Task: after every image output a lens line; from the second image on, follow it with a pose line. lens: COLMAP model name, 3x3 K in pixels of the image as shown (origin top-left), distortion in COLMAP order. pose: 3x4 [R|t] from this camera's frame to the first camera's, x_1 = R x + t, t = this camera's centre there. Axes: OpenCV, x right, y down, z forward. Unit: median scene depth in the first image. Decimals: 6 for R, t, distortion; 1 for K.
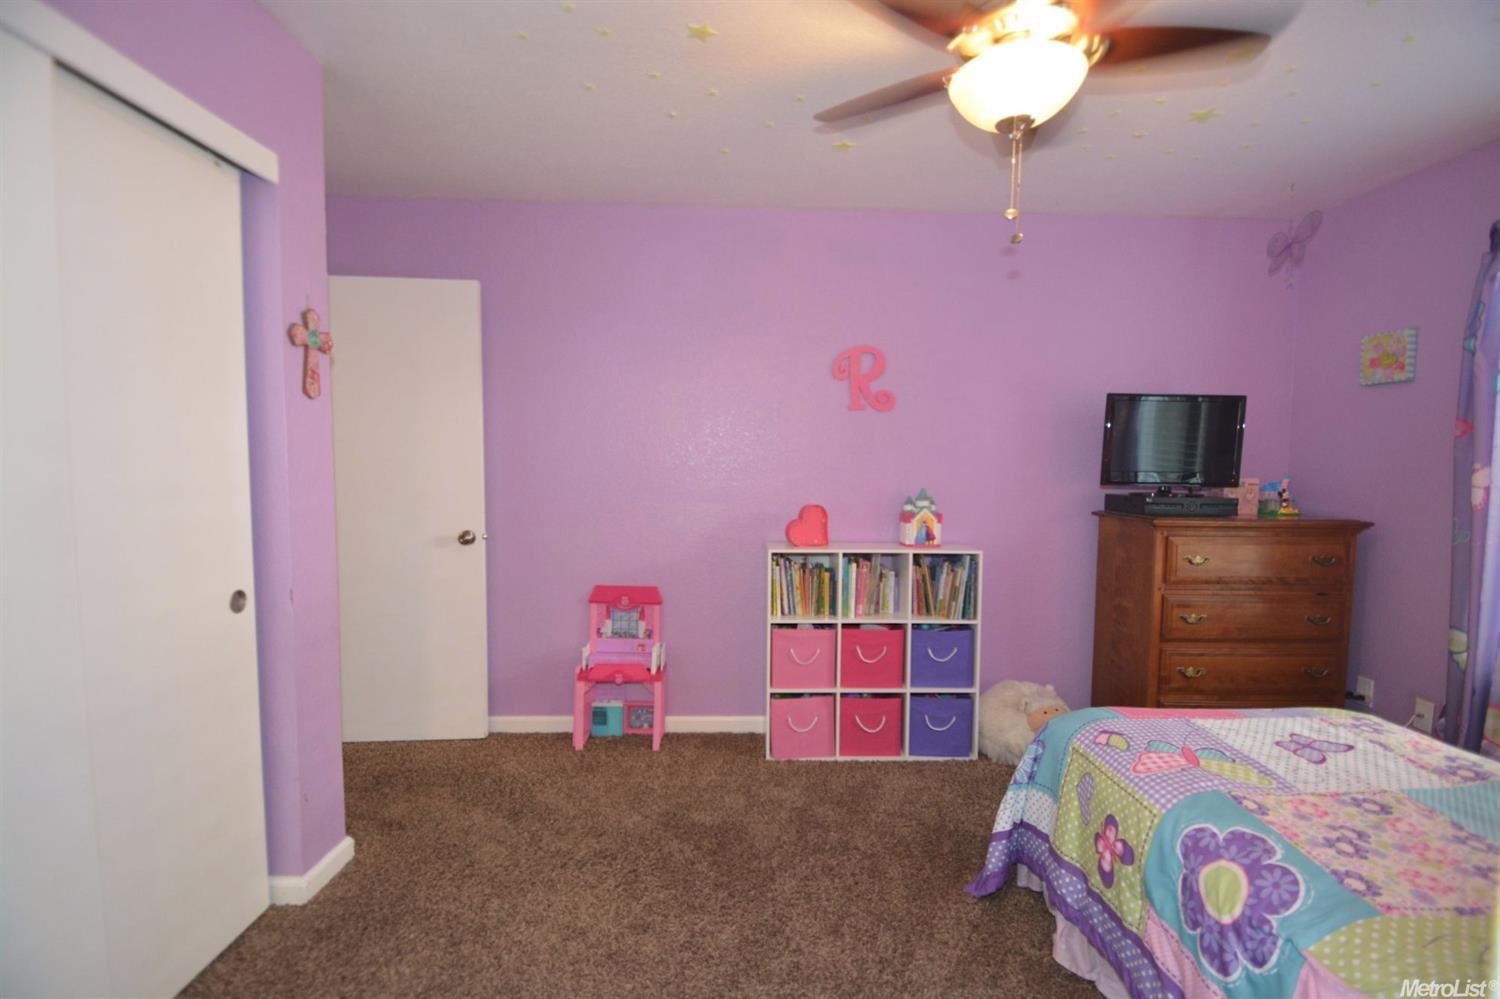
lens RADIAL K [[658.6, 0, 753.2], [0, 658.6, 500.9], [0, 0, 1]] dist [0.010791, -0.012591]
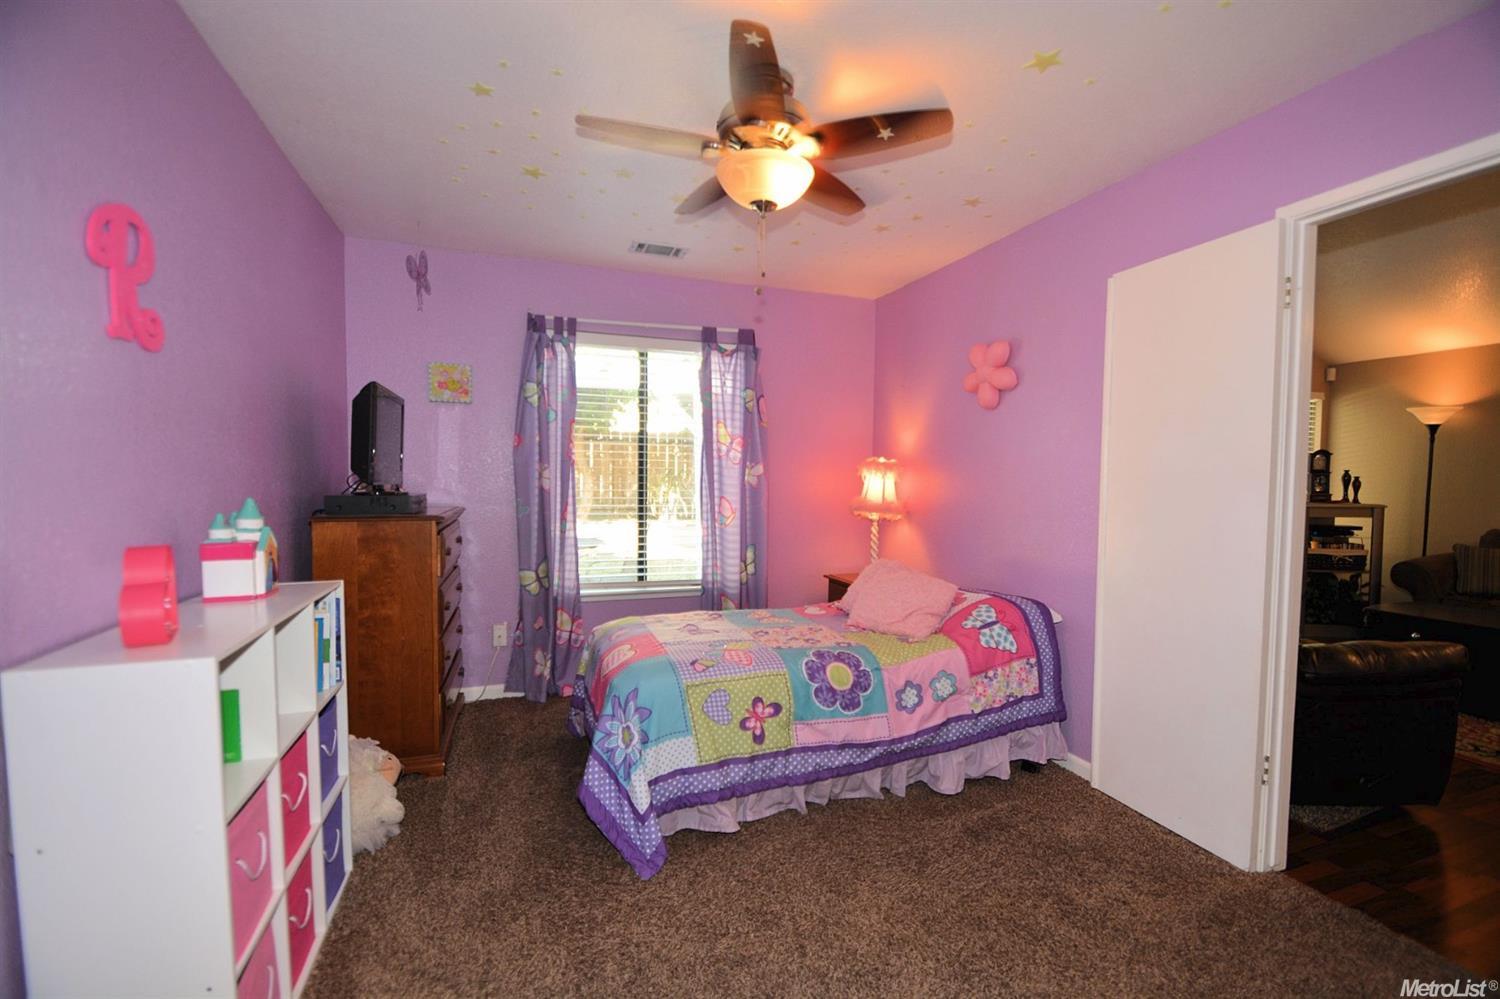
lens RADIAL K [[658.6, 0, 751.1], [0, 658.6, 505.2], [0, 0, 1]] dist [0.010791, -0.012591]
pose [[-0.299199, -0.054458, 0.952635, -0.745446], [0.045327, 0.996432, 0.071197, -0.058970], [-0.953114, 0.064483, -0.295663, 1.236281]]
